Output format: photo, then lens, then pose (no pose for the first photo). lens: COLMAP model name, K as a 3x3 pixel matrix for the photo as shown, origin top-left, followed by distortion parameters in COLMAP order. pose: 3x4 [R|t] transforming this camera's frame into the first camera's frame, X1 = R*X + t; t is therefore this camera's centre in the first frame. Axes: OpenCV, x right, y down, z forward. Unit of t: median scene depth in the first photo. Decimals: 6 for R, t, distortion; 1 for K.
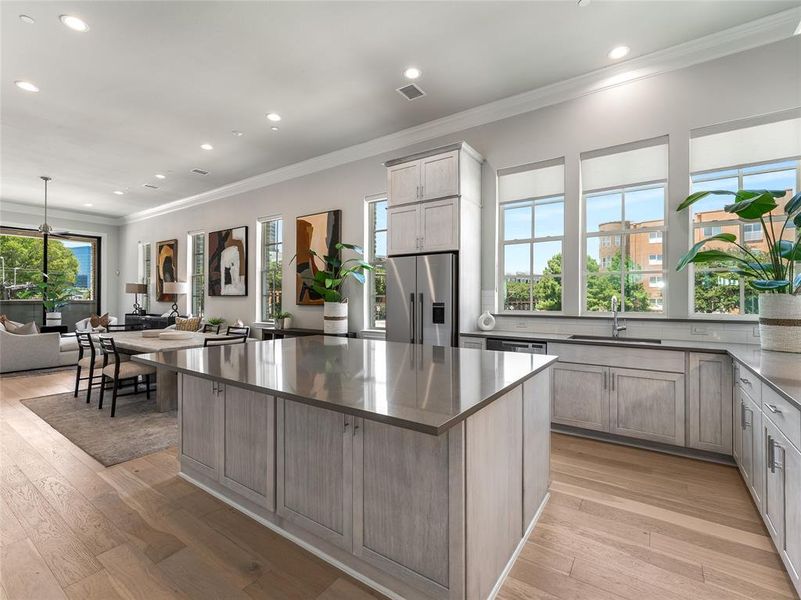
lens RADIAL K [[367.2, 0, 401.4], [0, 367.2, 294.5], [0, 0, 1]] dist [-0.001635, -0.000463]
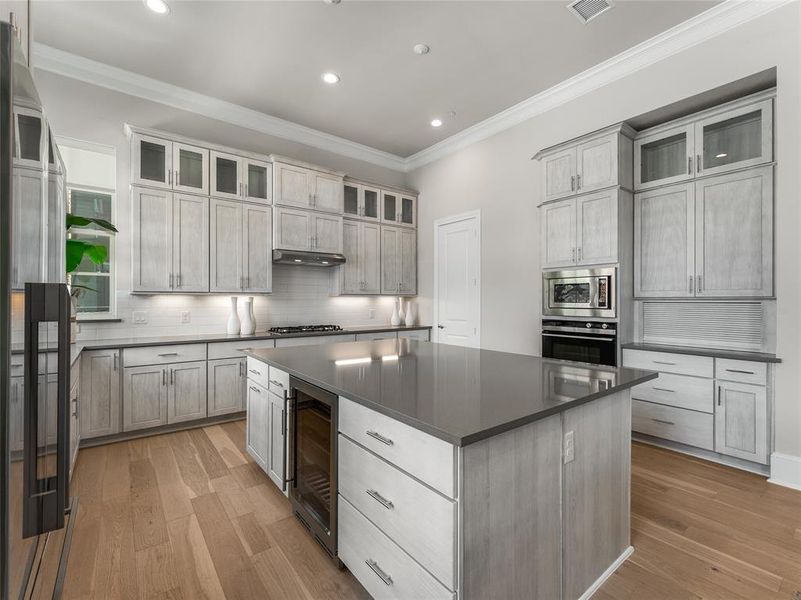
lens RADIAL K [[367.2, 0, 400.2], [0, 367.2, 303.7], [0, 0, 1]] dist [-0.001635, -0.000463]
pose [[-0.953257, -0.009015, 0.302026, -0.226312], [-0.009953, 0.999949, -0.001567, 0.007703], [-0.301997, -0.004500, -0.953298, 1.074694]]
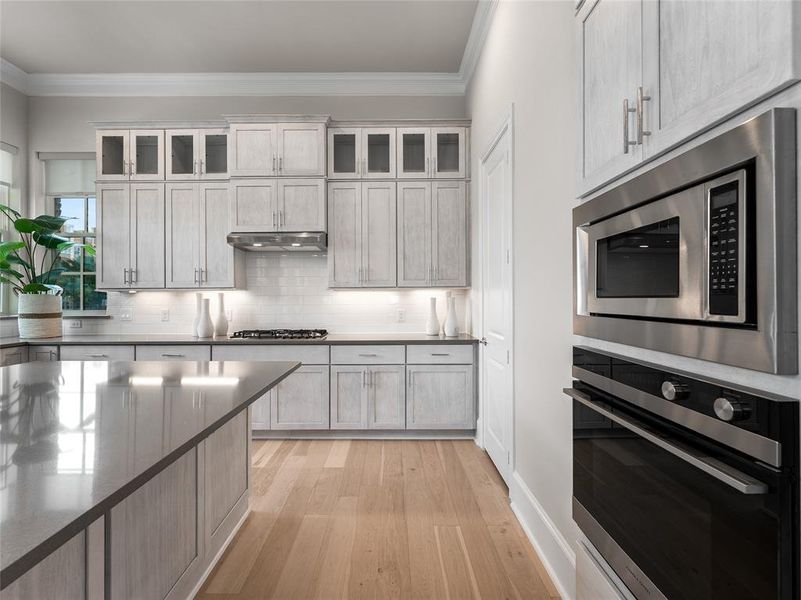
lens RADIAL K [[459.9, 0, 396.8], [0, 459.9, 291.8], [0, 0, 1]] dist [-0.007903, -0.001221]
pose [[-0.566370, 0.006767, 0.824123, -0.611257], [-0.007258, 0.999887, -0.013197, 0.000857], [-0.824119, -0.013456, -0.566257, 0.523747]]
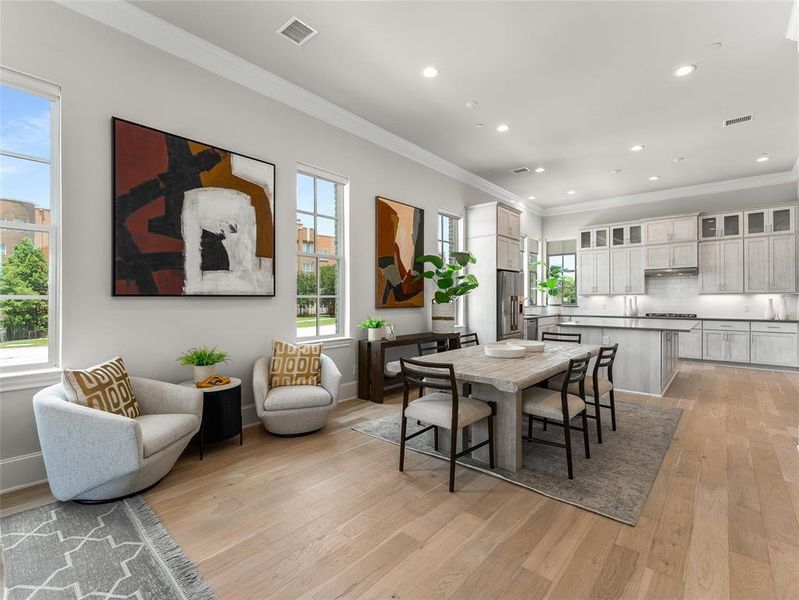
lens RADIAL K [[366.3, 0, 403.7], [0, 366.3, 298.7], [0, 0, 1]] dist [-0.001635, -0.000463]
pose [[0.115580, -0.005117, 0.993285, -1.468426], [-0.007995, 0.999950, 0.006082, 0.003096], [-0.993266, -0.008644, 0.115534, 1.190382]]
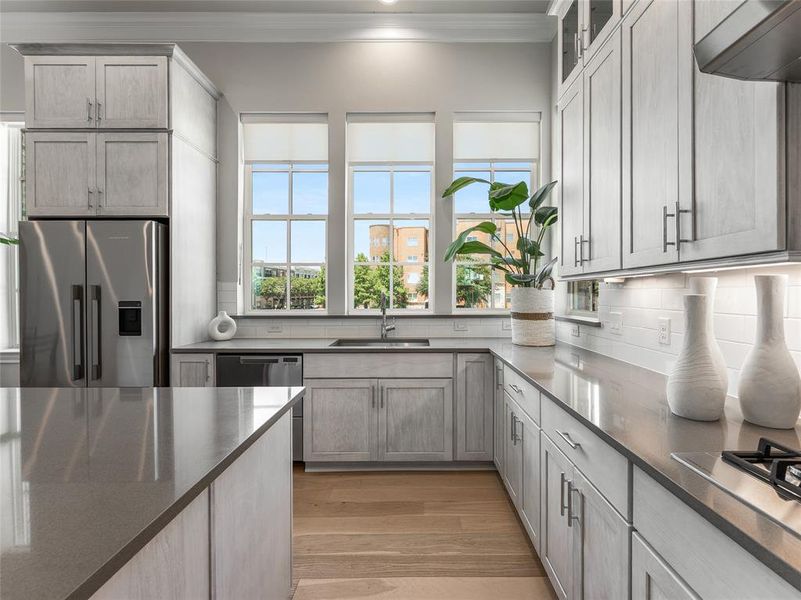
lens RADIAL K [[367.2, 0, 414.6], [0, 367.2, 296.0], [0, 0, 1]] dist [-0.001635, -0.000463]
pose [[0.817224, -0.008155, 0.576262, 0.122234], [-0.002220, 0.999848, 0.017298, 0.002044], [-0.576315, -0.015416, 0.817082, 0.214567]]
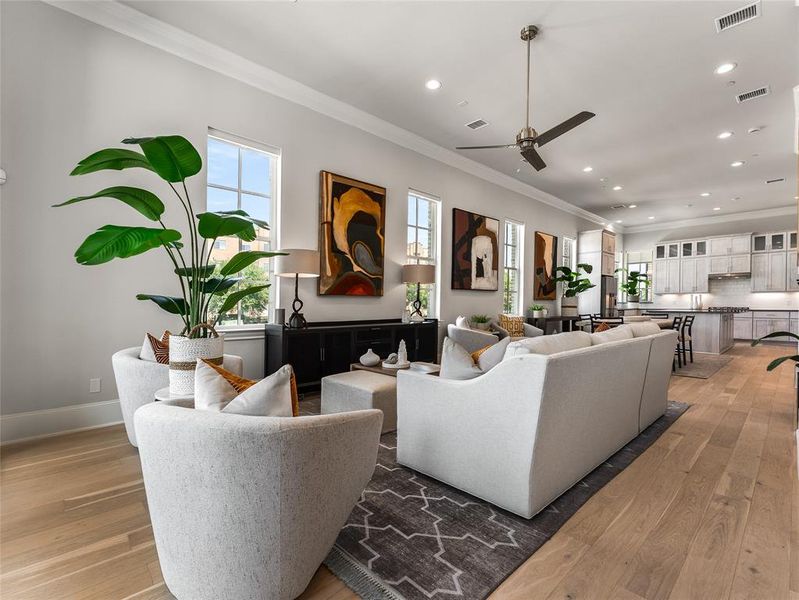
lens RADIAL K [[366.3, 0, 408.3], [0, 366.3, 310.7], [0, 0, 1]] dist [-0.001635, -0.000463]
pose [[0.211602, -0.023577, 0.977071, -2.283857], [-0.009148, 0.999617, 0.026102, 0.052933], [-0.977313, -0.014462, 0.211306, 1.622186]]
